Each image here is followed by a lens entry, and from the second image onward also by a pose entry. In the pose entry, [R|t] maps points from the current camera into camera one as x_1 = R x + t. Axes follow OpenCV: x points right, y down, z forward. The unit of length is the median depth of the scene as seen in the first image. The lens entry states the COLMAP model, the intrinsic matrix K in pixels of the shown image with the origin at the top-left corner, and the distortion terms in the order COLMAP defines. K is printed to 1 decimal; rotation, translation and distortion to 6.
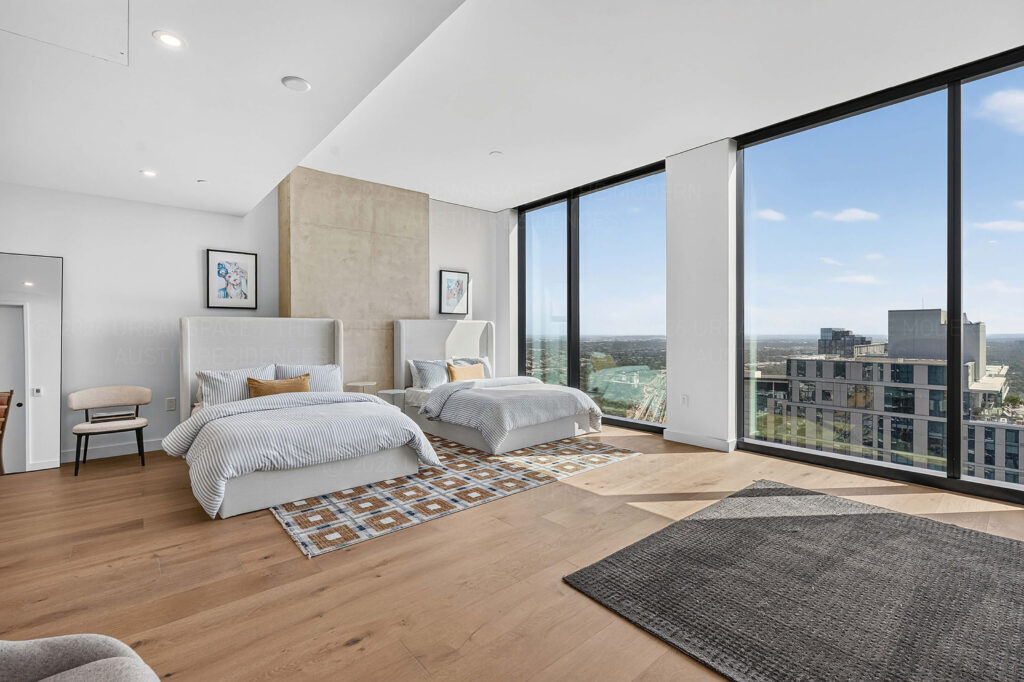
lens RADIAL K [[451.5, 0, 511.2], [0, 451.5, 329.3], [0, 0, 1]] dist [-0.002659, 0.000599]
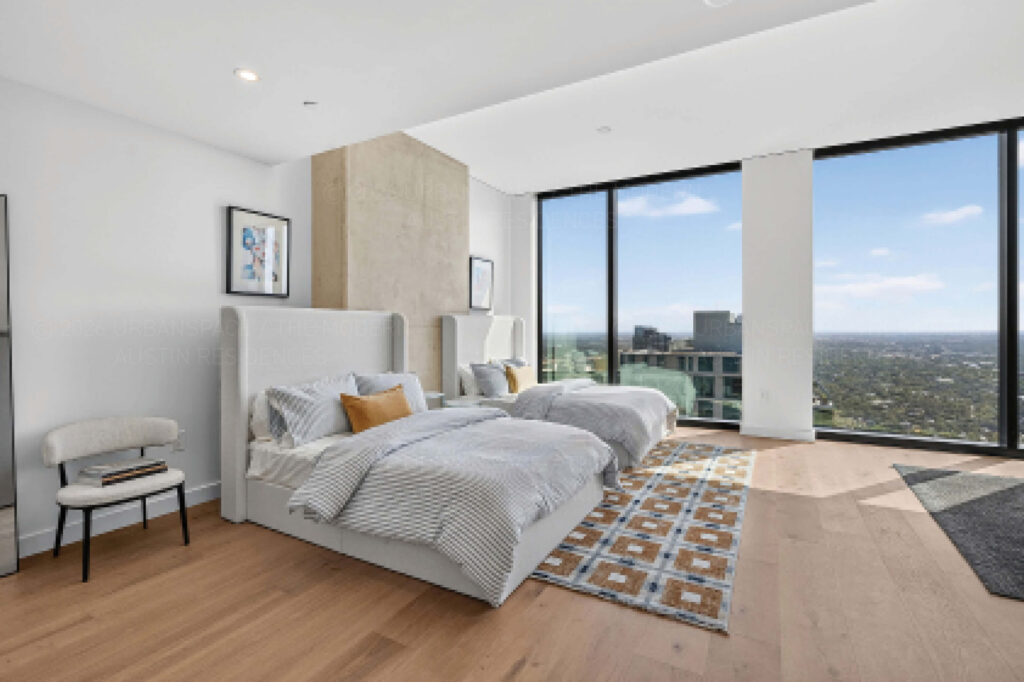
lens RADIAL K [[464.4, 0, 512.7], [0, 464.4, 319.6], [0, 0, 1]] dist [-0.005411, -0.000299]
pose [[0.933762, 0.009574, 0.357768, -0.513593], [-0.004073, 0.999862, -0.016126, 0.001793], [-0.357872, 0.013600, 0.933671, 0.197436]]
